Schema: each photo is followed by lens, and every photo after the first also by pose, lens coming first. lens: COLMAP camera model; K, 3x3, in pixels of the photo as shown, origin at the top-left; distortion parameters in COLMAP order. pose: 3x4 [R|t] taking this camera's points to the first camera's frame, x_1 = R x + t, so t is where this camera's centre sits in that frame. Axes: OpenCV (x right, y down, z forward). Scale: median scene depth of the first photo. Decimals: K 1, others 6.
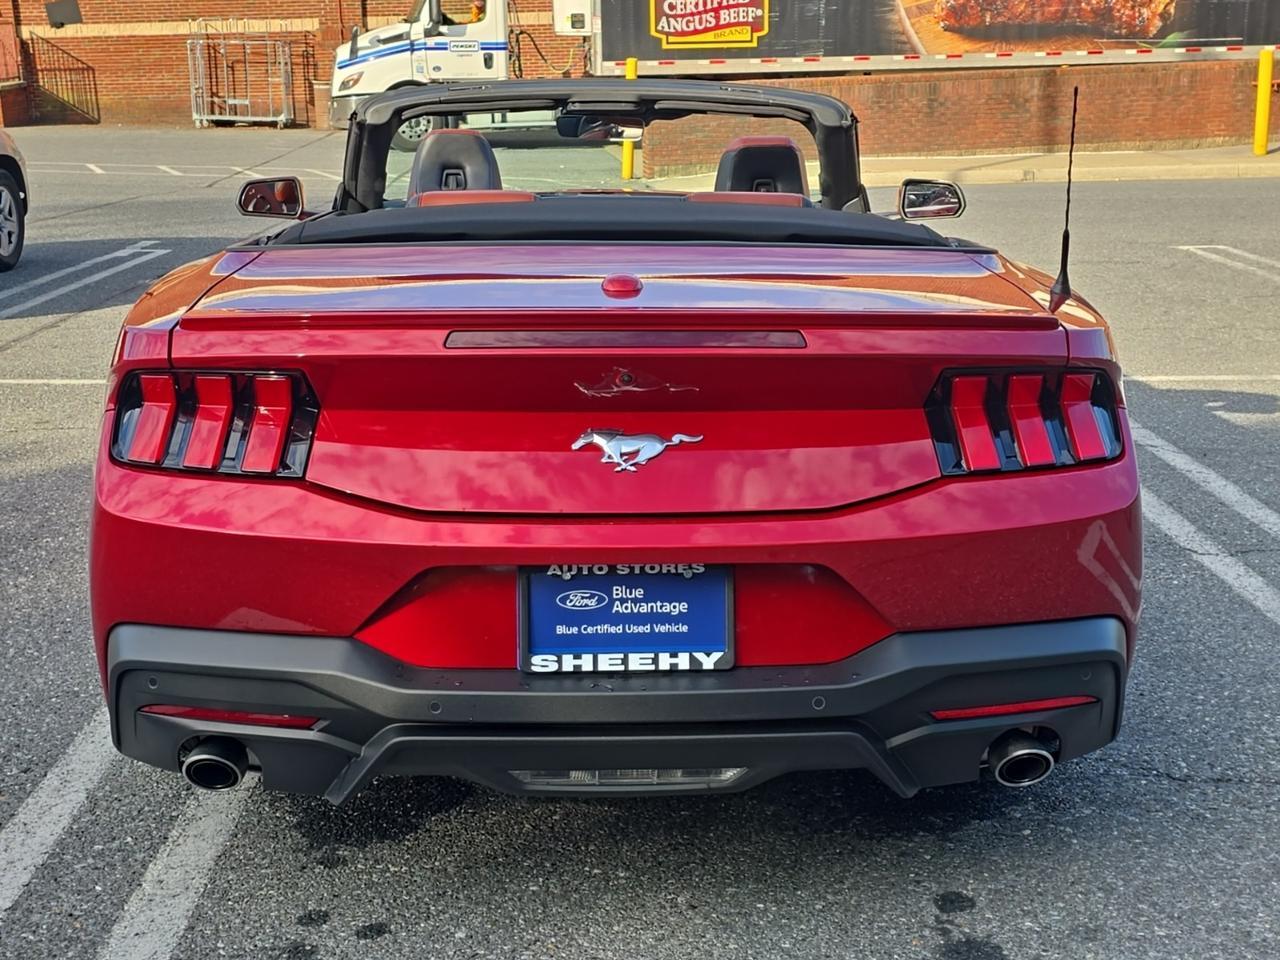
lens RADIAL K [[1747.3, 0, 634.0], [0, 1747.3, 477.2], [0, 0, 1]] dist [0.152451, -0.326382]
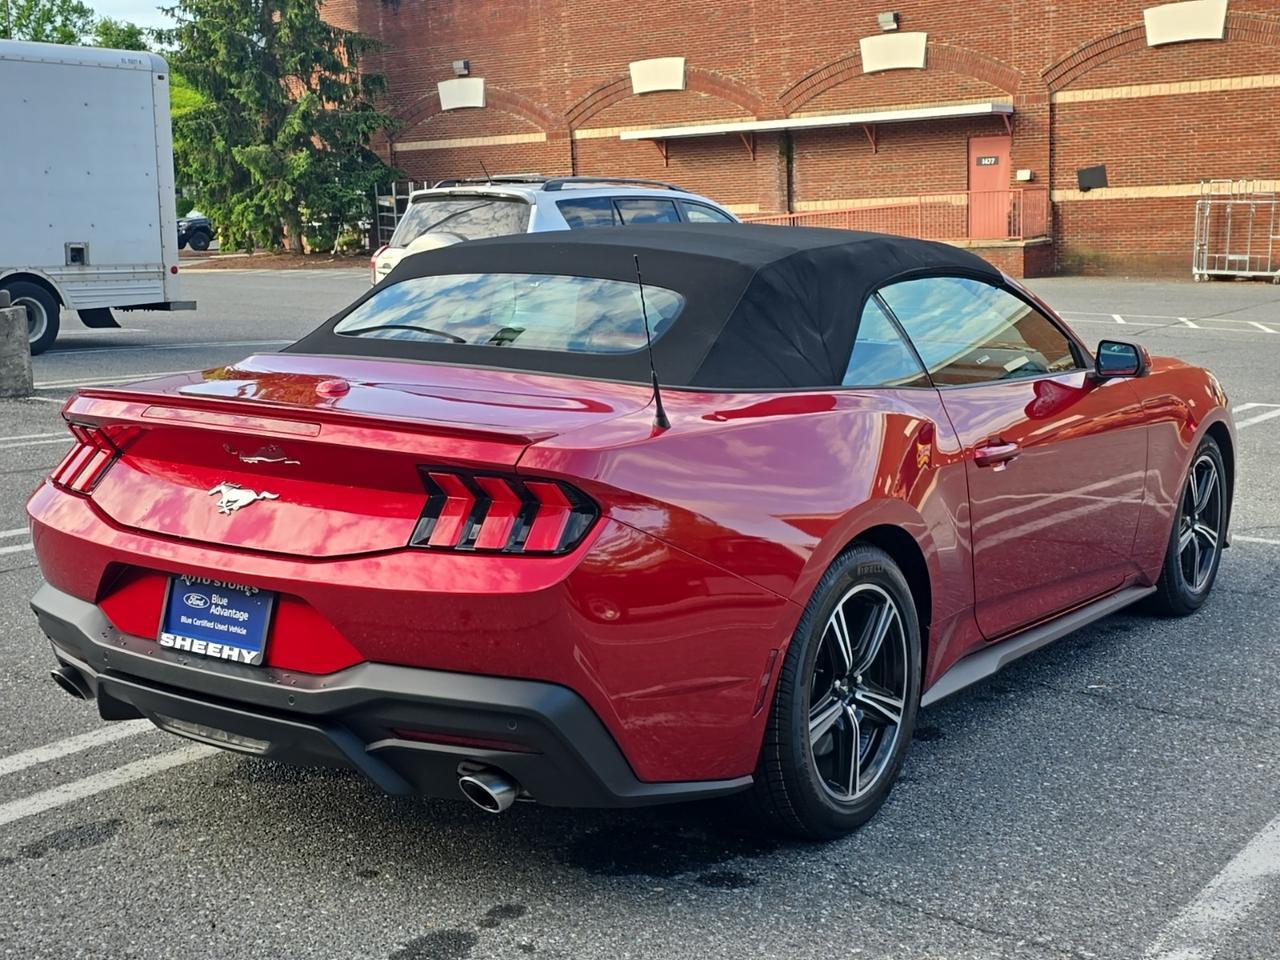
lens RADIAL K [[1664.4, 0, 640.0], [0, 1664.4, 480.0], [0, 0, 1]] dist [0.137340, -0.271879]
pose [[0.799980, 0.097381, -0.592072, 0.639477], [-0.142468, 0.989351, -0.029773, -0.022664], [0.582868, 0.108169, 0.805335, 0.061594]]
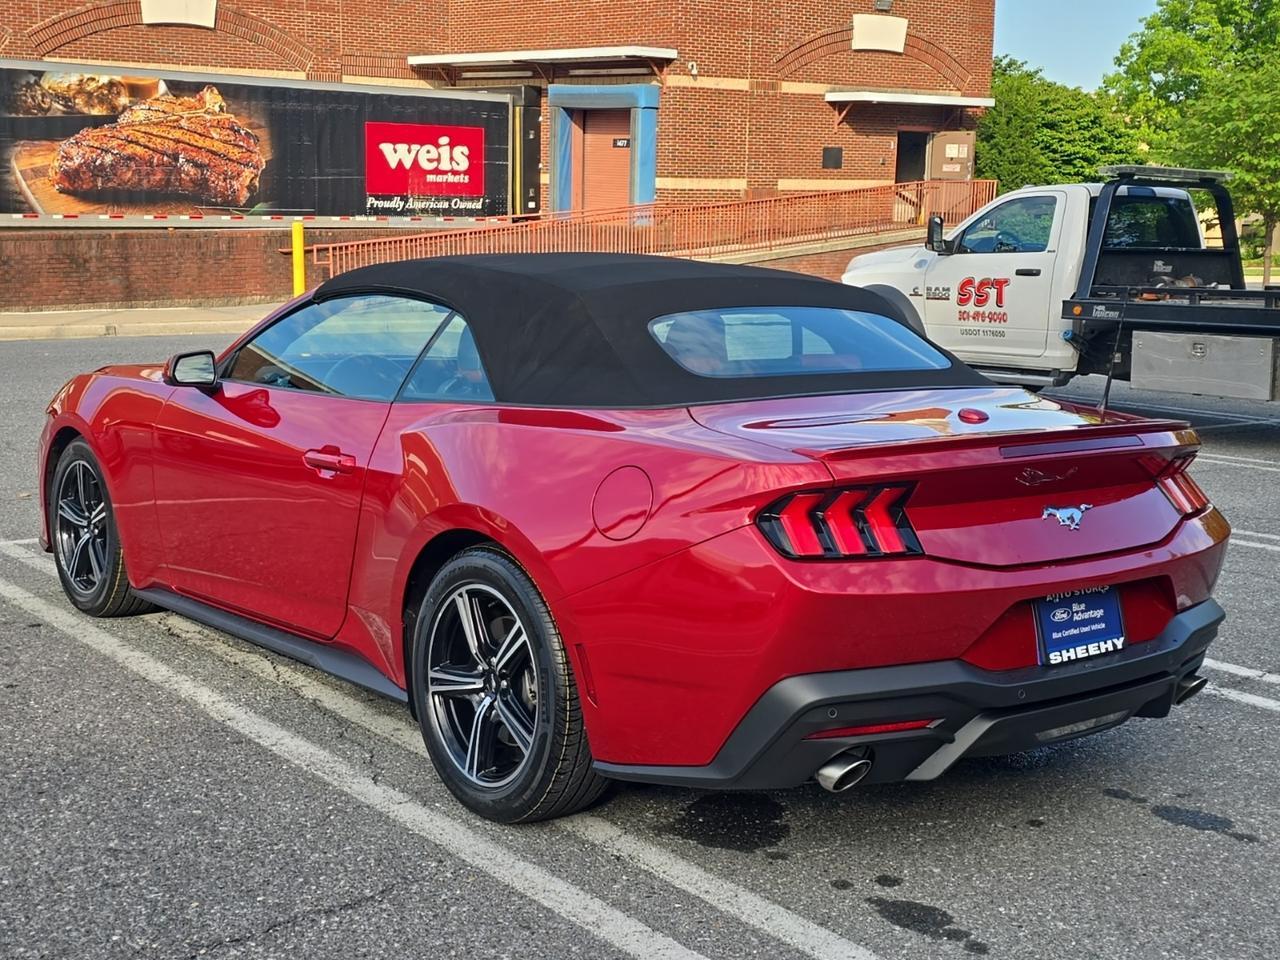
lens RADIAL K [[1755.2, 0, 650.4], [0, 1755.2, 484.9], [0, 0, 1]] dist [0.164978, -0.417075]
pose [[0.790741, -0.069938, 0.608142, -0.764856], [0.118273, 0.992188, -0.039682, -0.015018], [-0.600616, 0.103305, 0.792836, -0.022118]]
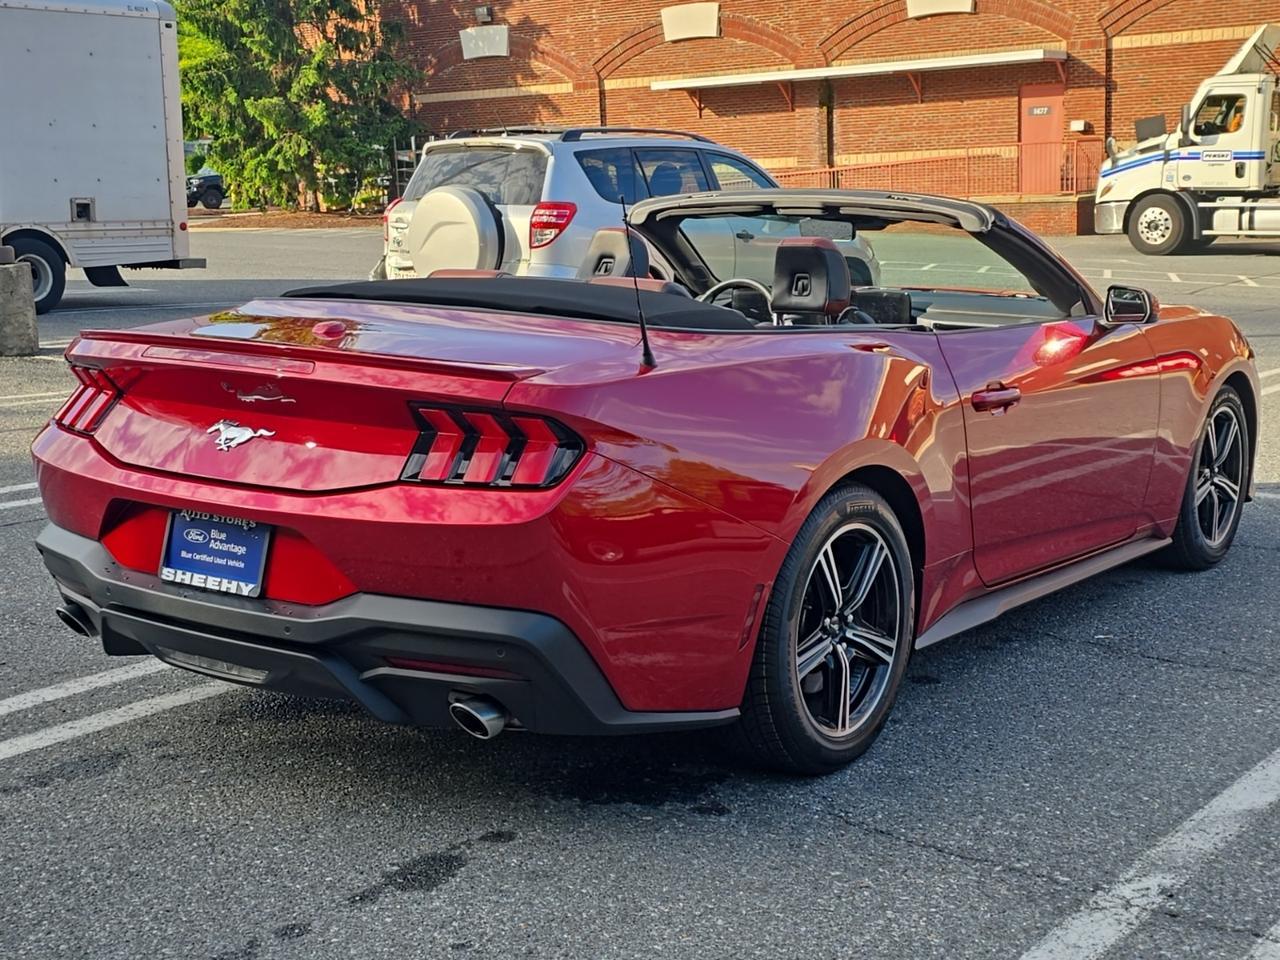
lens RADIAL K [[1743.5, 0, 640.0], [0, 1743.5, 480.0], [0, 0, 1]] dist [0.166166, -0.401541]
pose [[0.789084, 0.108129, -0.604693, 0.692151], [-0.142918, 0.989689, -0.009526, -0.008881], [0.597428, 0.093938, 0.796401, 0.030209]]
